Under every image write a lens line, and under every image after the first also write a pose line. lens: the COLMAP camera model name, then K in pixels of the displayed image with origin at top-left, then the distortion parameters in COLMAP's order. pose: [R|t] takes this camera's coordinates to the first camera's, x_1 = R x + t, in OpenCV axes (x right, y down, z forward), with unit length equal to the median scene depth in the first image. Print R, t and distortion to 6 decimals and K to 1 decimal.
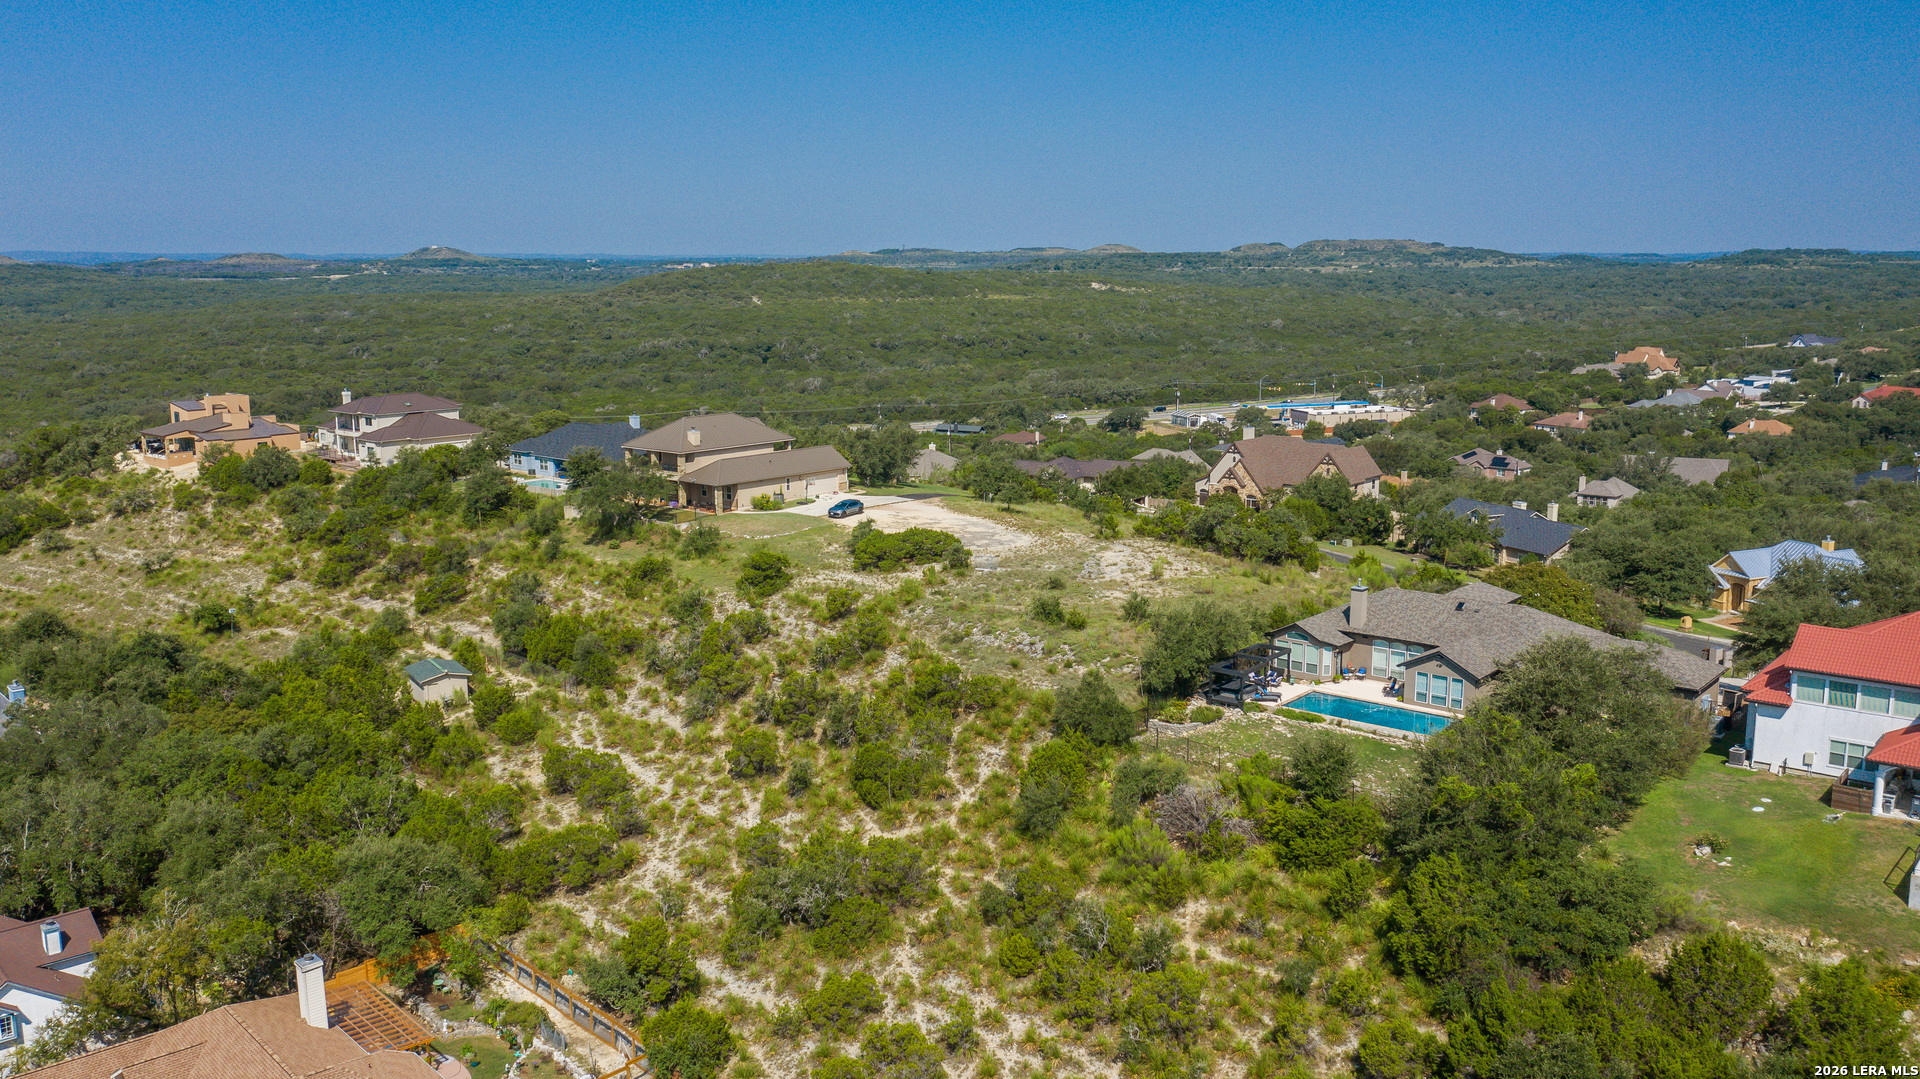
lens RADIAL K [[1486.6, 0, 960.0], [0, 1486.6, 539.5], [0, 0, 1]] dist [-0.005845, -0.000283]
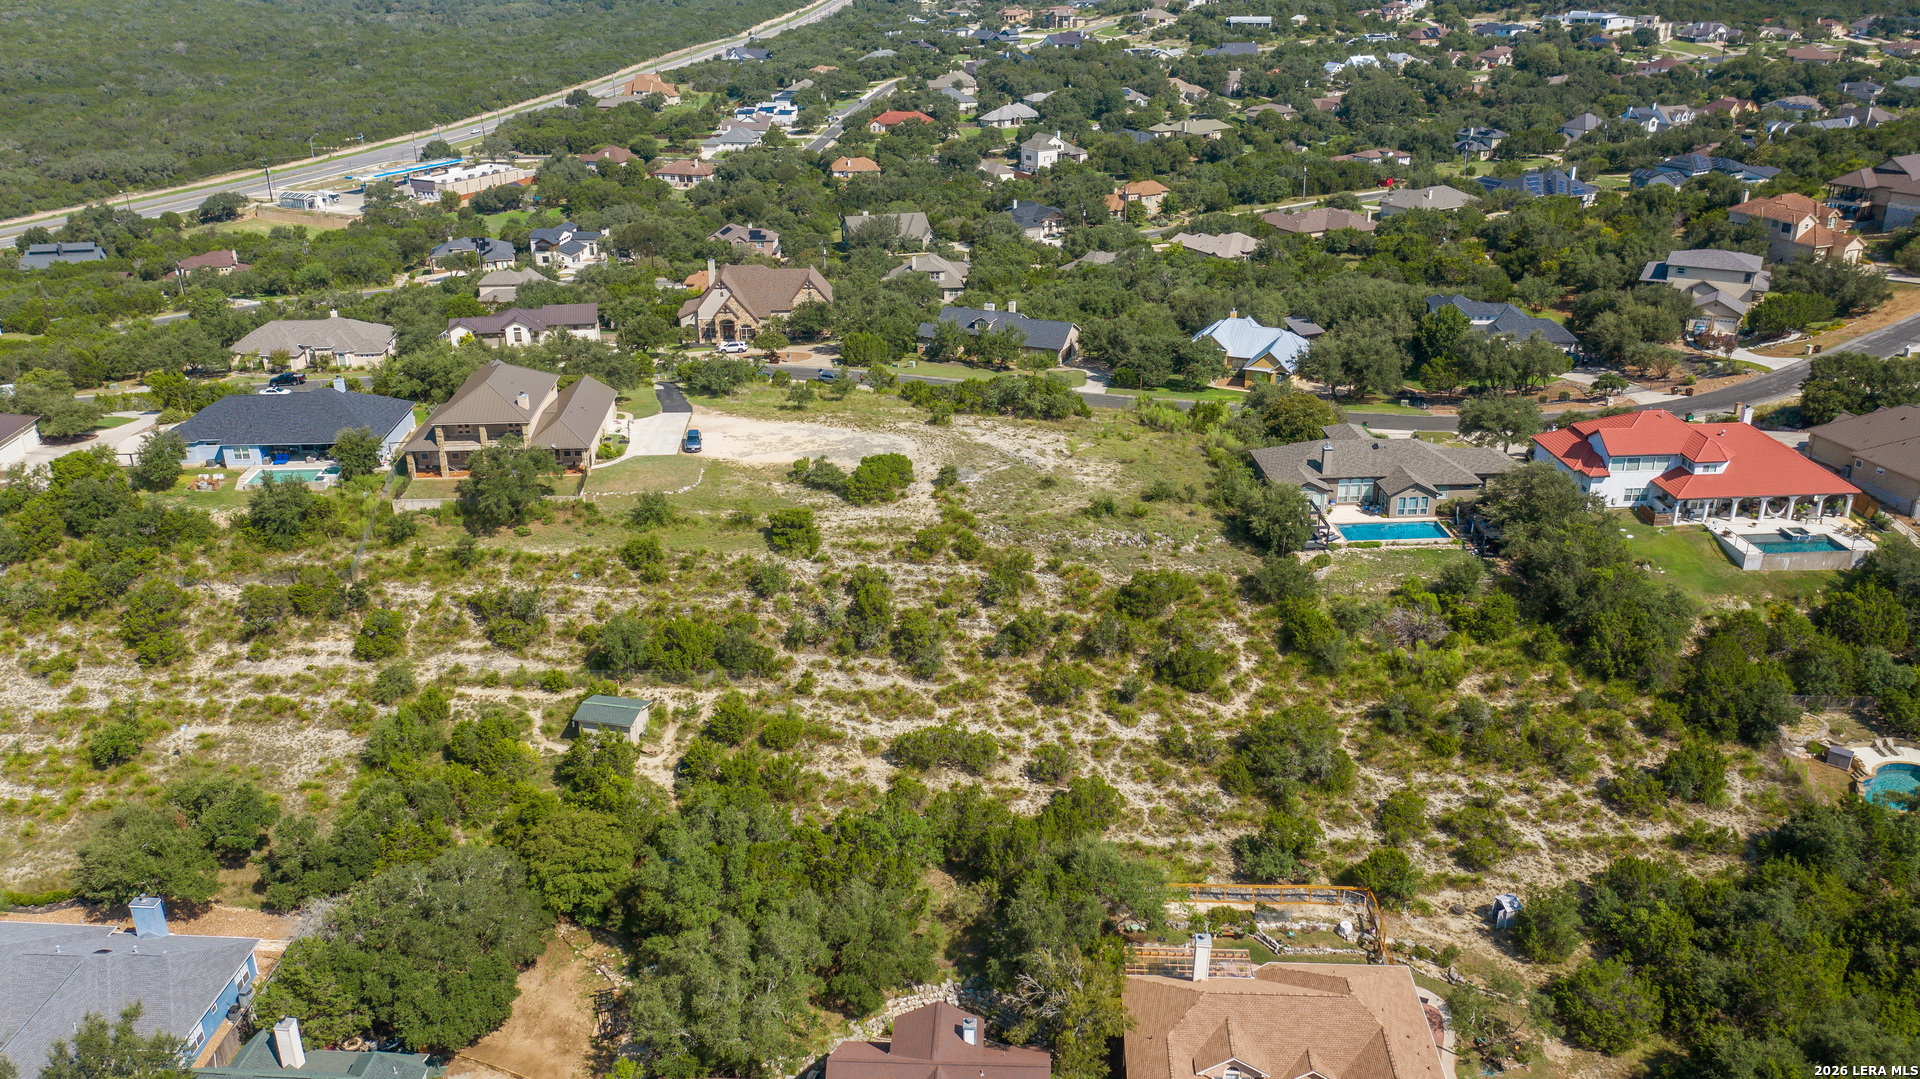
lens RADIAL K [[1476.9, 0, 960.0], [0, 1476.9, 539.5], [0, 0, 1]] dist [0.001235, -0.004889]
pose [[0.728088, -0.261311, 0.633723, -0.968217], [0.126619, 0.959849, 0.250314, -0.298201], [-0.673688, -0.102010, 0.731942, 0.158737]]
